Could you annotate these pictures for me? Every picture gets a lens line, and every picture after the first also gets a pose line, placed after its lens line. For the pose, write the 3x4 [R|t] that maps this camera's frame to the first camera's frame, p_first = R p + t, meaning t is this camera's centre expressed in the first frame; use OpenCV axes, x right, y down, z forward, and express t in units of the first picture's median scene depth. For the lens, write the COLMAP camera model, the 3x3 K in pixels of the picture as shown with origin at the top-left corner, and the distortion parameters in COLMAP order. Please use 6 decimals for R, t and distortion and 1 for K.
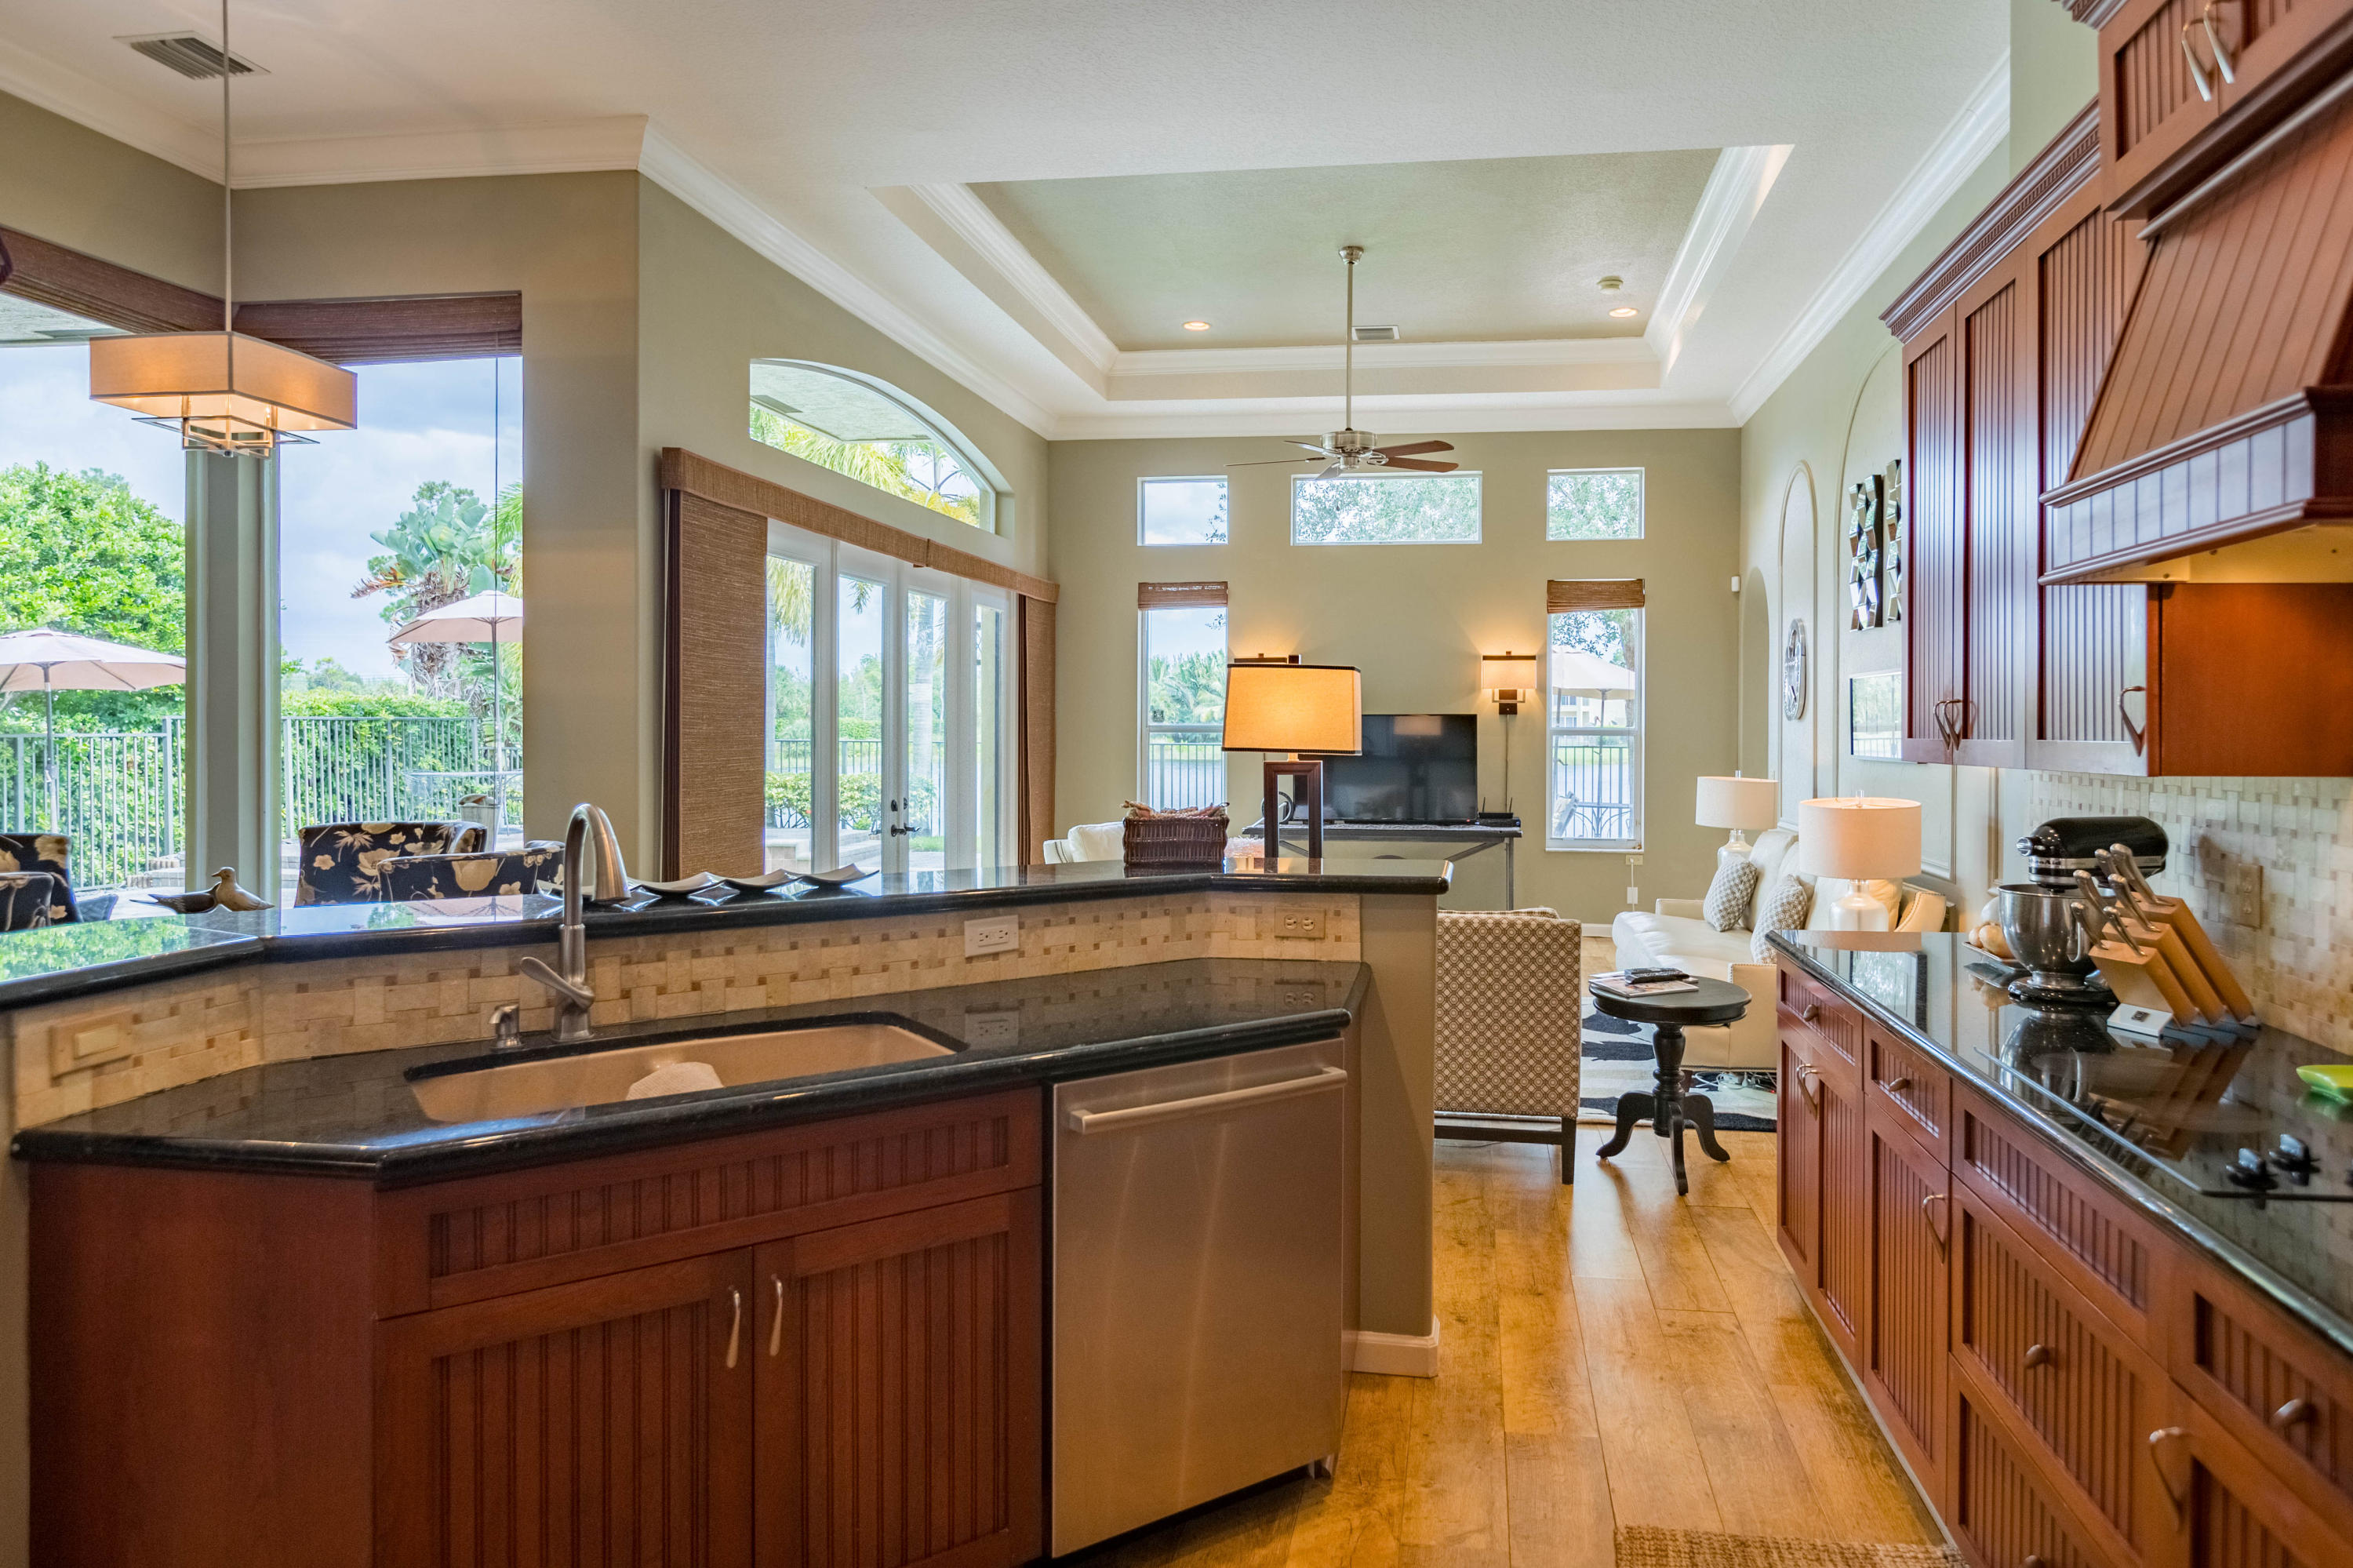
lens RADIAL K [[1432.5, 0, 1271.7], [0, 1432.5, 736.9], [0, 0, 1]] dist [-0.069258, -0.000767]
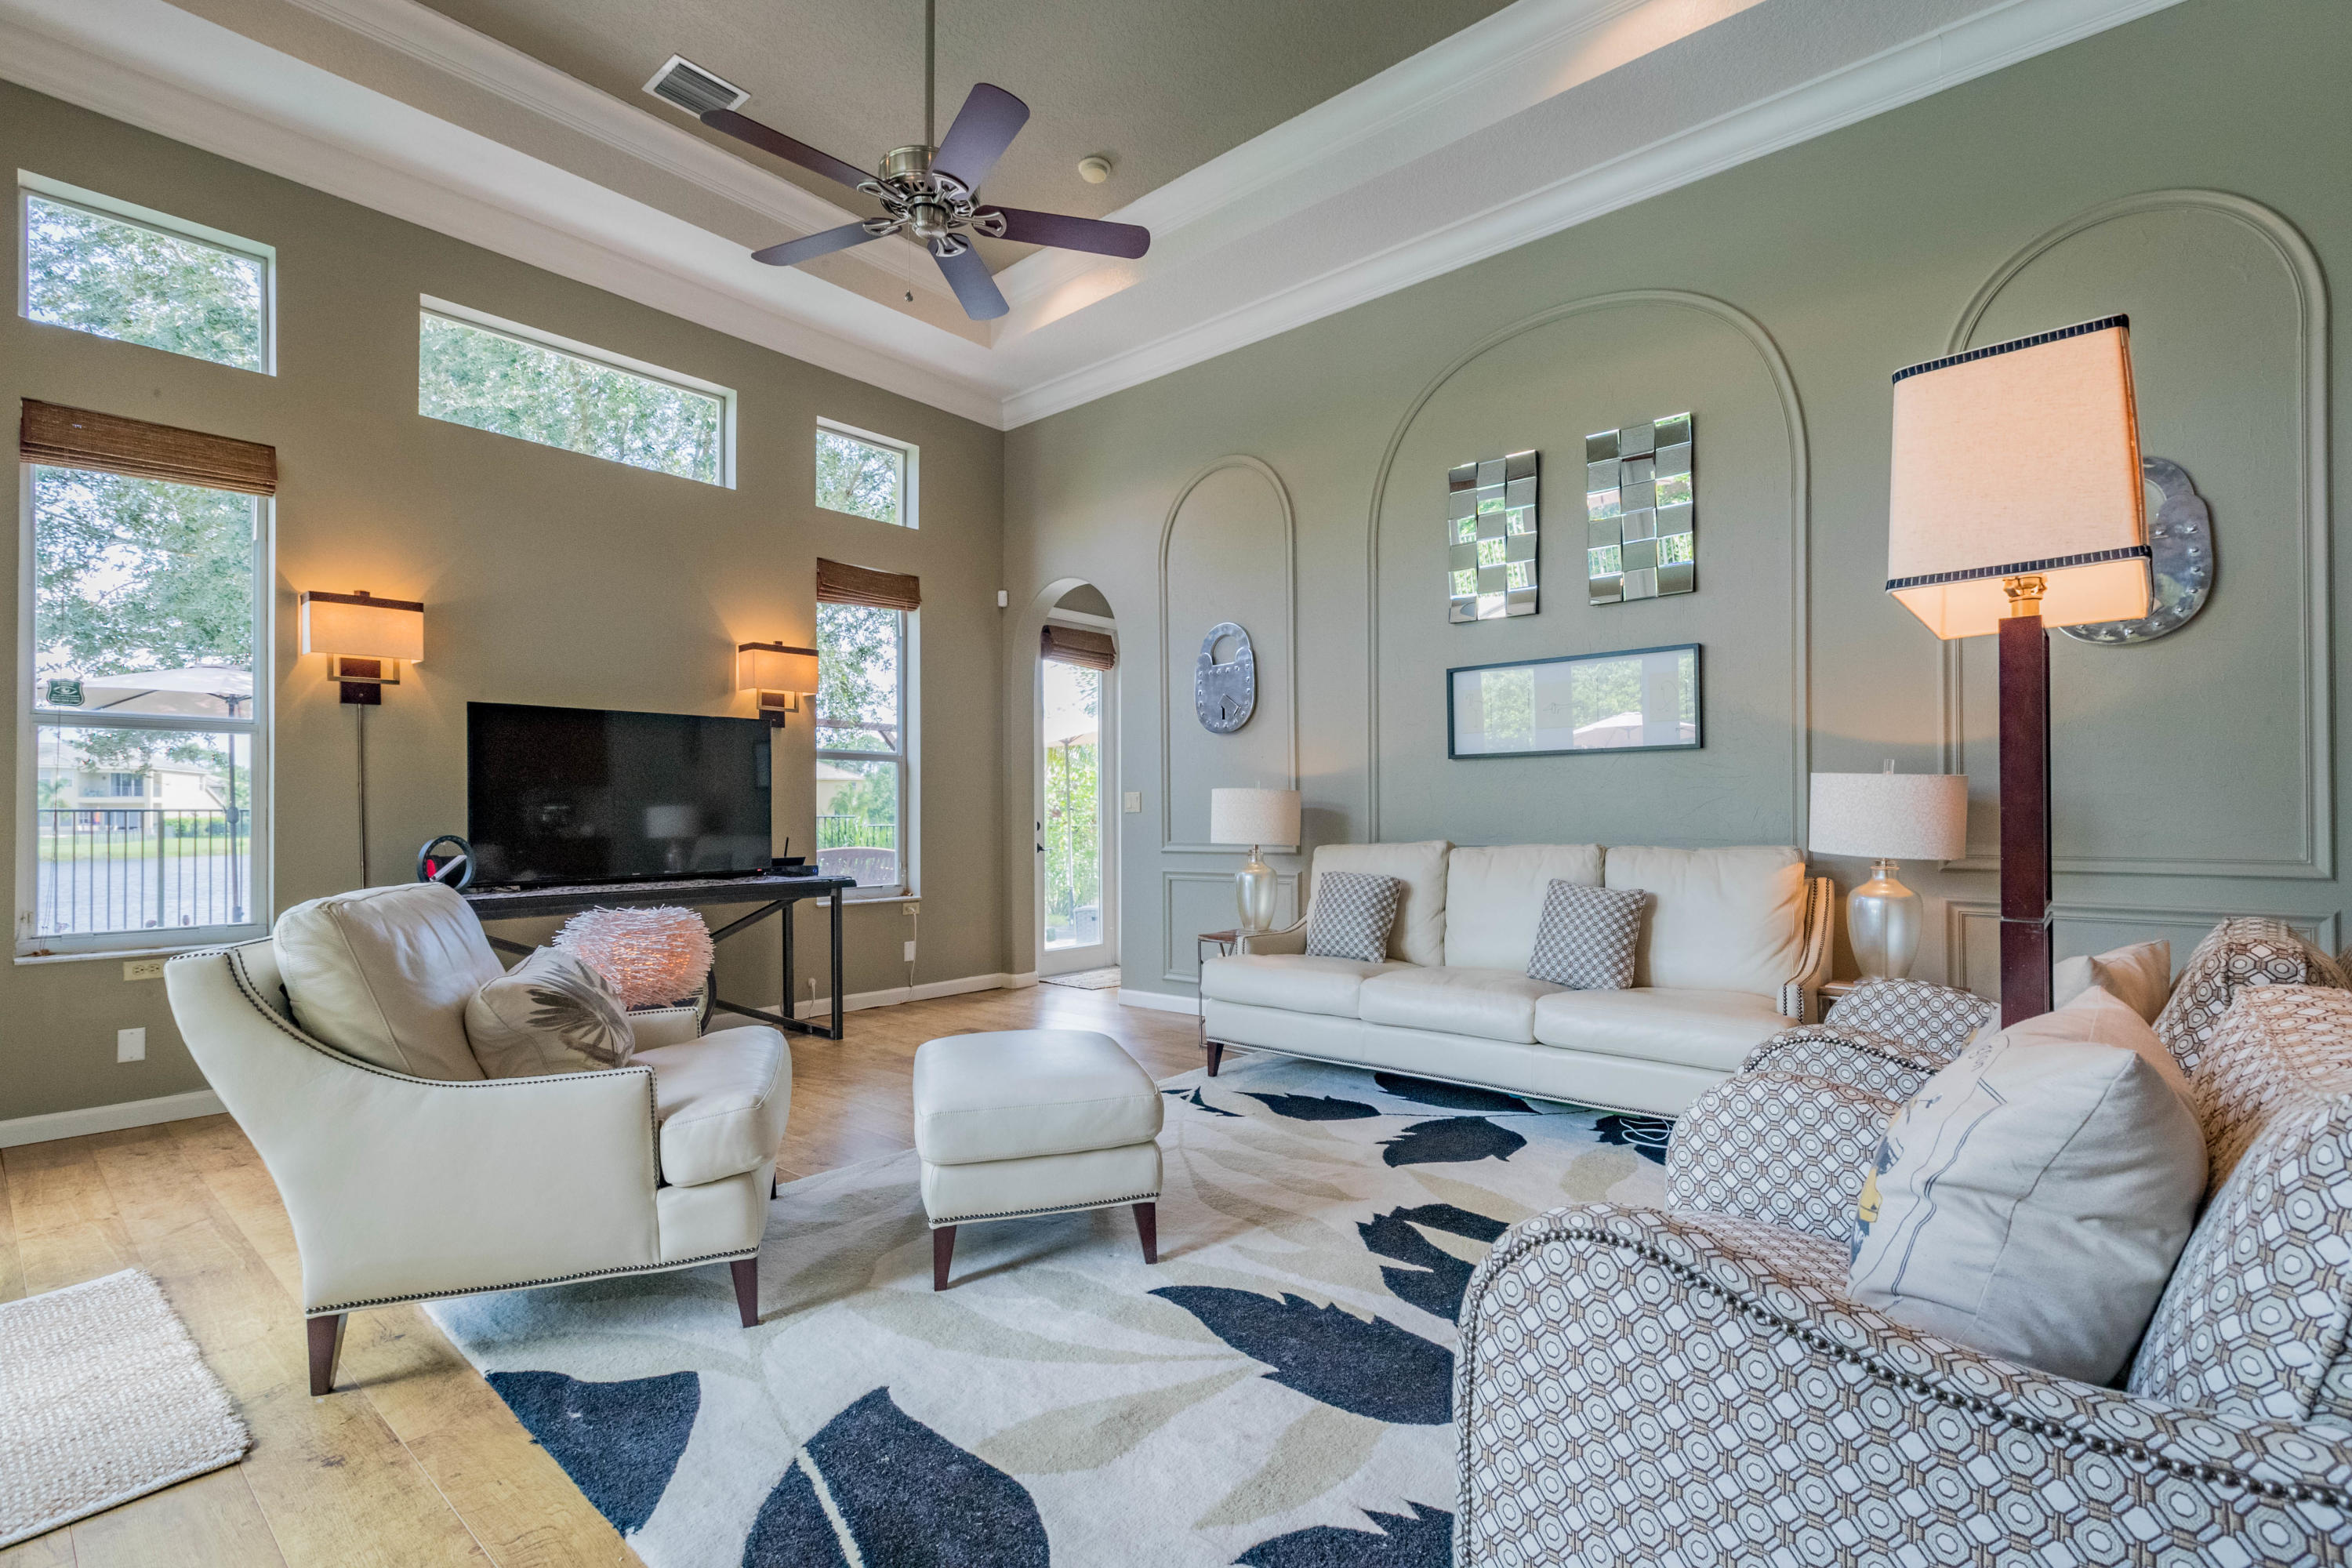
lens RADIAL K [[1079.3, 0, 1172.6], [0, 1079.3, 805.4], [0, 0, 1]] dist [-0.000091, -0.000474]
pose [[0.534858, 0.003135, 0.844936, -0.199682], [0.012400, 0.999856, -0.011559, 0.034604], [-0.844851, 0.016660, 0.534742, 0.531287]]
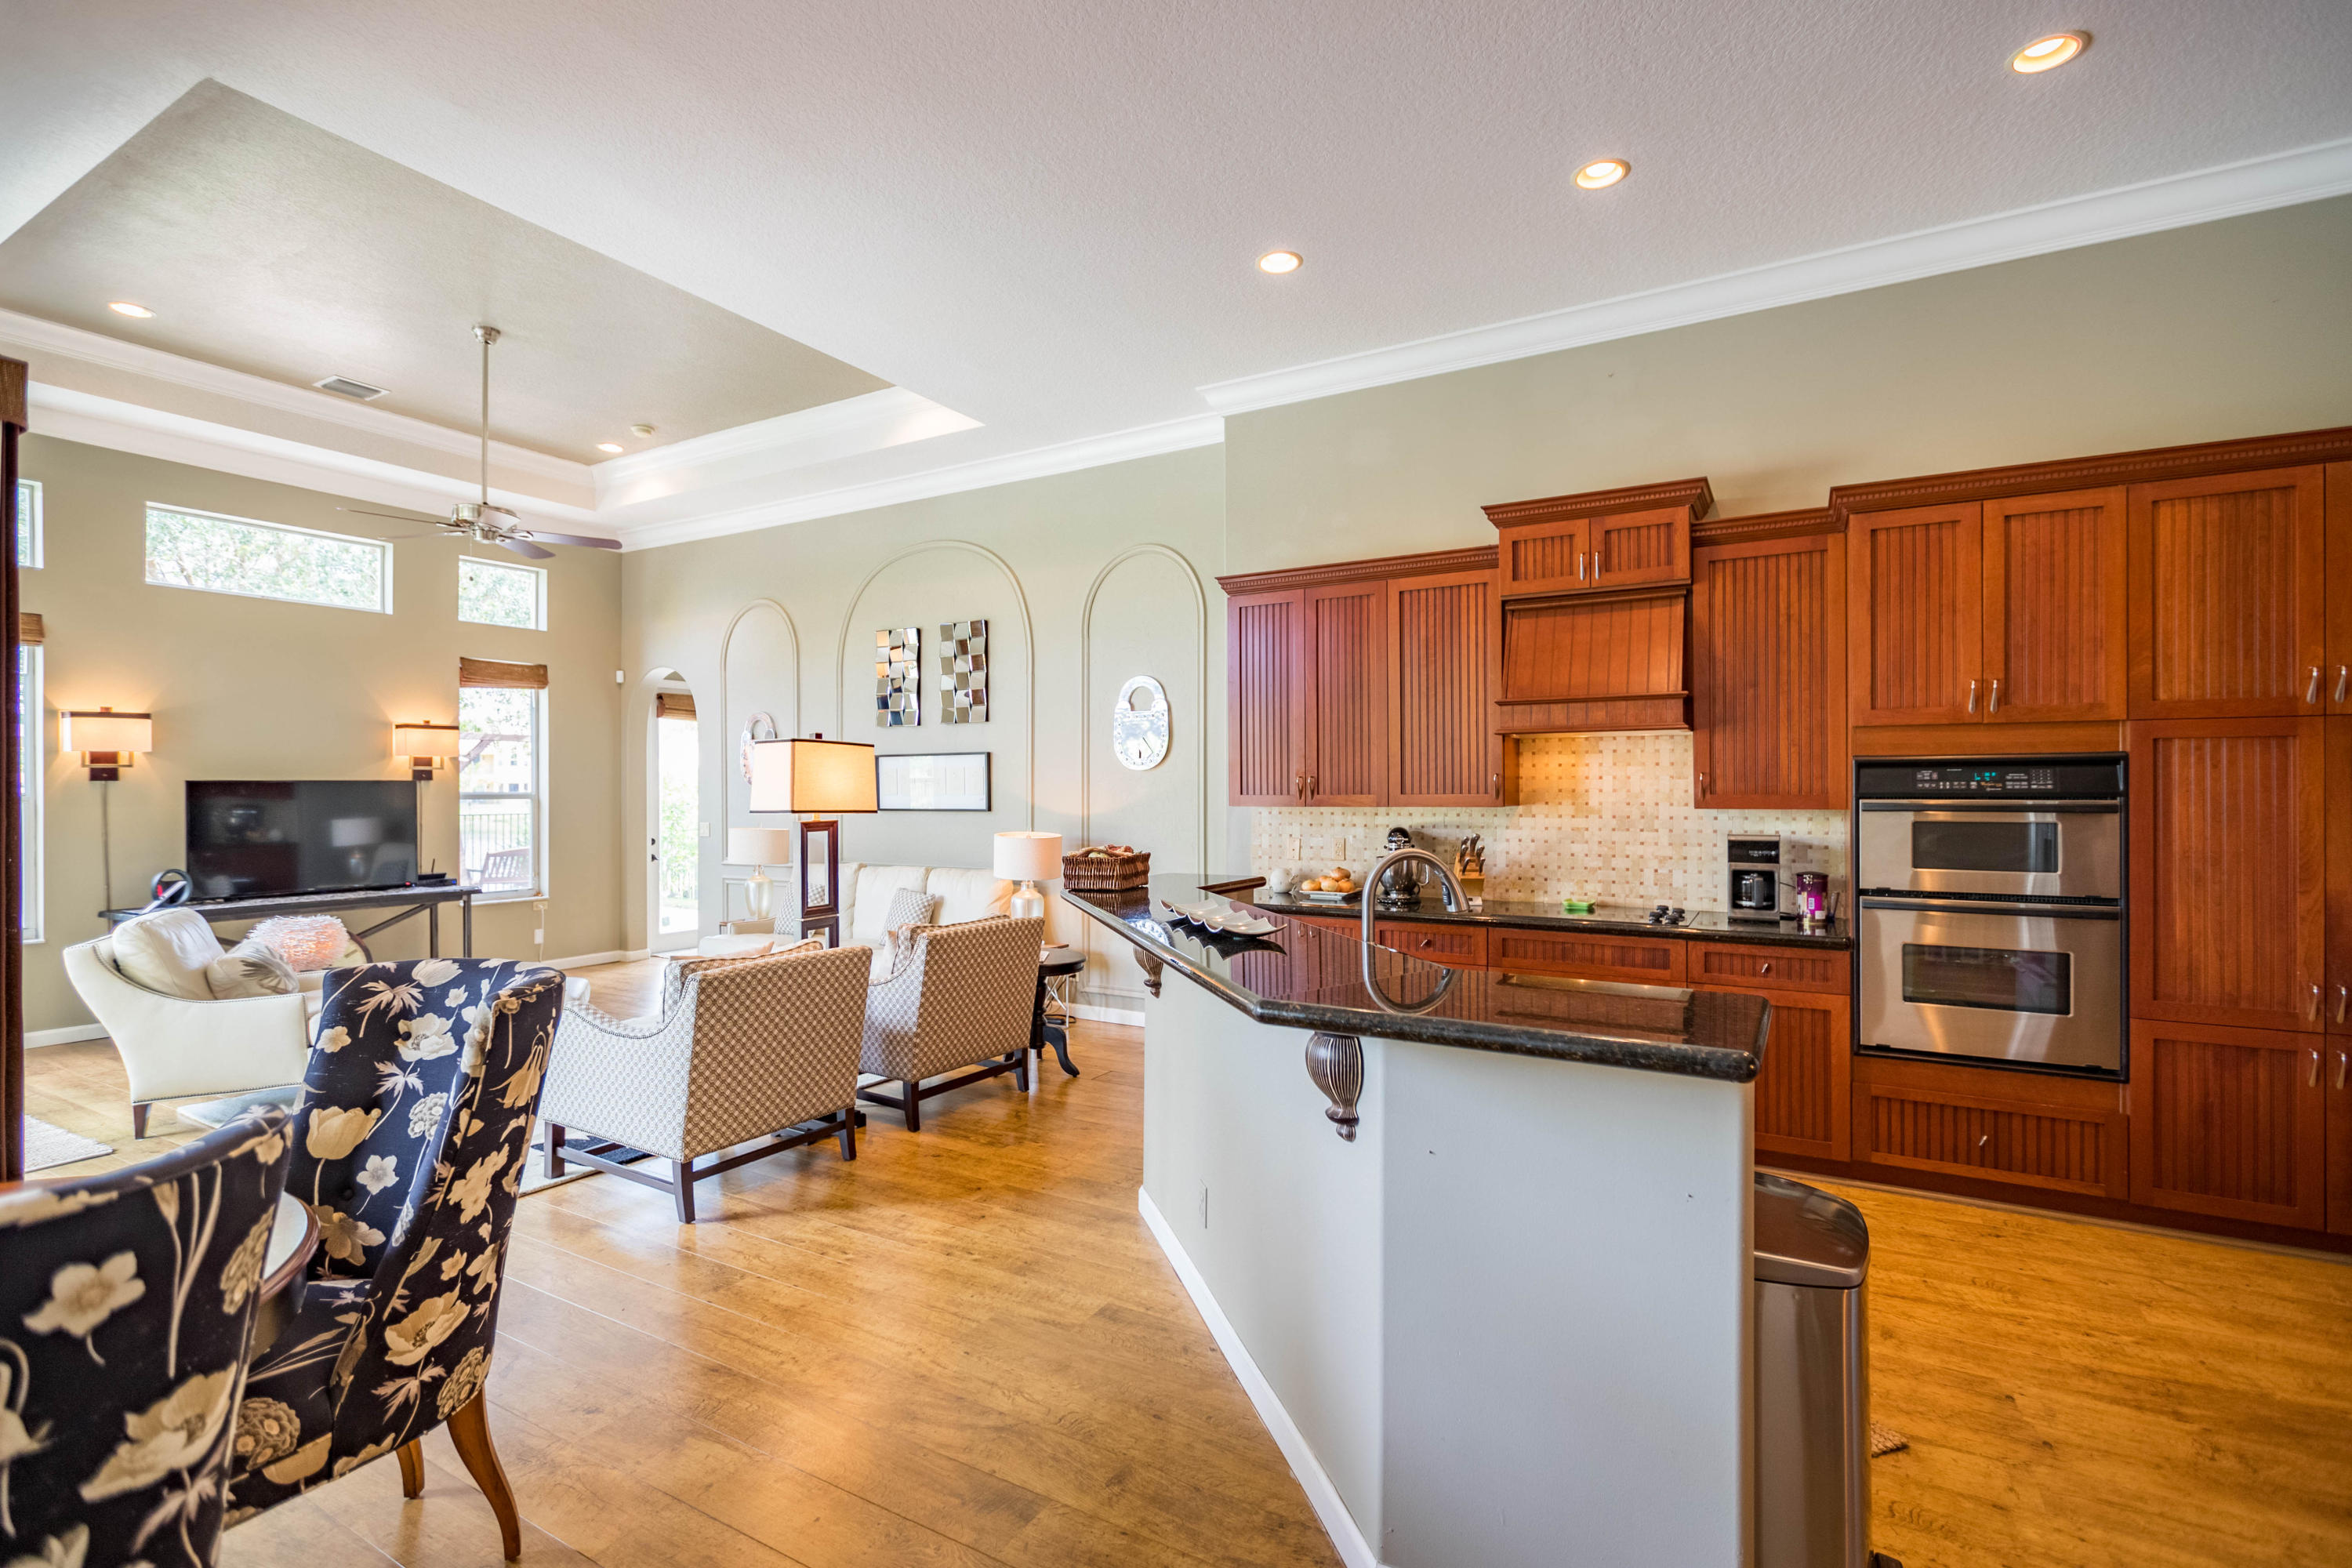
lens RADIAL K [[1088.2, 0, 1170.8], [0, 1088.2, 782.6], [0, 0, 1]] dist [-0.003988, -0.000809]
pose [[0.365408, 0.001335, 0.930847, -0.383072], [0.010555, 0.999929, -0.005577, -0.003913], [-0.930788, 0.011864, 0.365368, 0.196422]]
